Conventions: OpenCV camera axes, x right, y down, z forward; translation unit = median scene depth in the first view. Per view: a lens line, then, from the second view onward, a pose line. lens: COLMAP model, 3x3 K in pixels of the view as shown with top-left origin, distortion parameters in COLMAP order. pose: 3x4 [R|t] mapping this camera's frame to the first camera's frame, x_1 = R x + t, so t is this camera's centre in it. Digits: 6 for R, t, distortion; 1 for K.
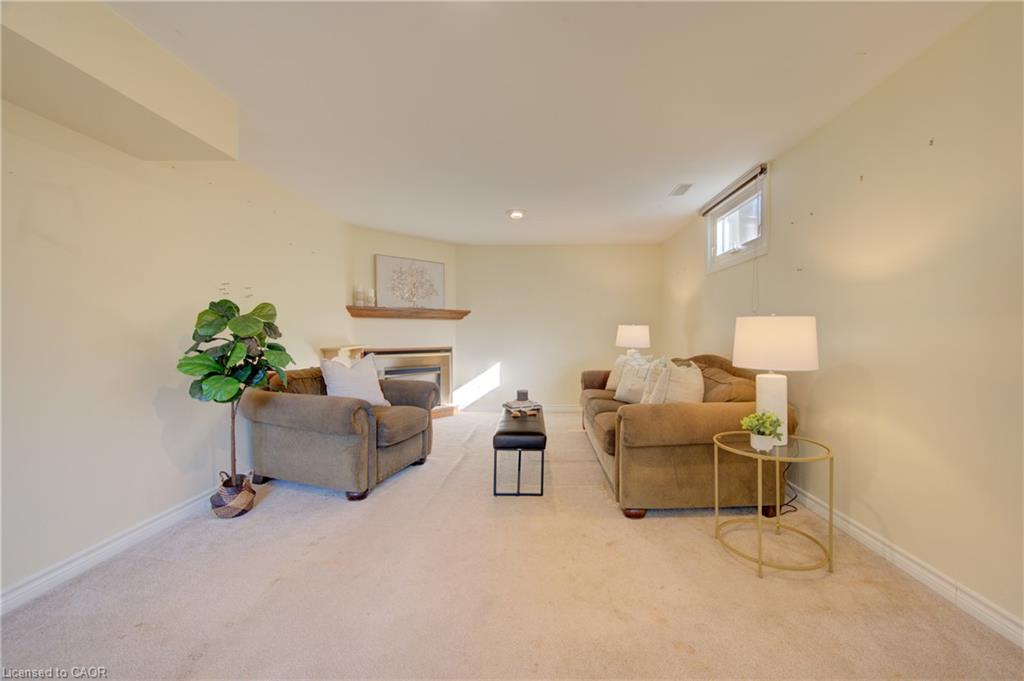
lens RADIAL K [[406.5, 0, 509.4], [0, 406.5, 349.0], [0, 0, 1]] dist [0.001042, -0.000077]
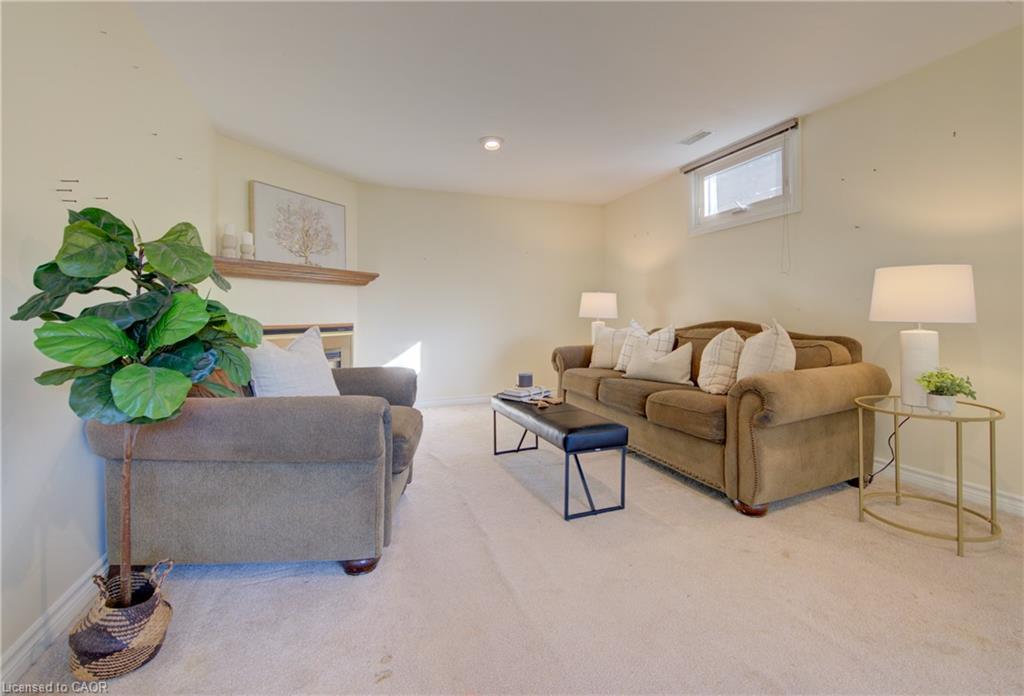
lens RADIAL K [[460.2, 0, 504.6], [0, 460.2, 319.6], [0, 0, 1]] dist [0.000208, 0.000154]
pose [[0.916125, -0.010524, 0.400754, -0.334796], [0.022862, 0.999400, -0.026016, 0.023601], [-0.400240, 0.032996, 0.915816, 0.223098]]
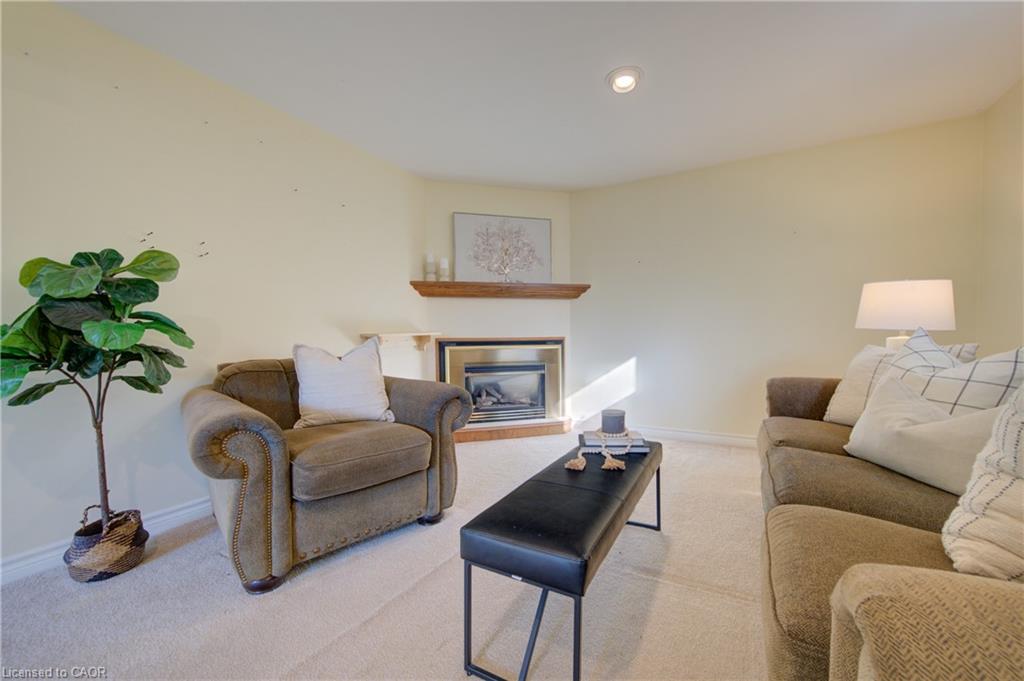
lens RADIAL K [[406.5, 0, 509.4], [0, 406.5, 349.0], [0, 0, 1]] dist [0.001042, -0.000077]
pose [[0.896313, 0.008759, -0.443335, 0.134226], [-0.010267, 0.999947, -0.001002, 0.026382], [0.443303, 0.005450, 0.896355, 0.481774]]
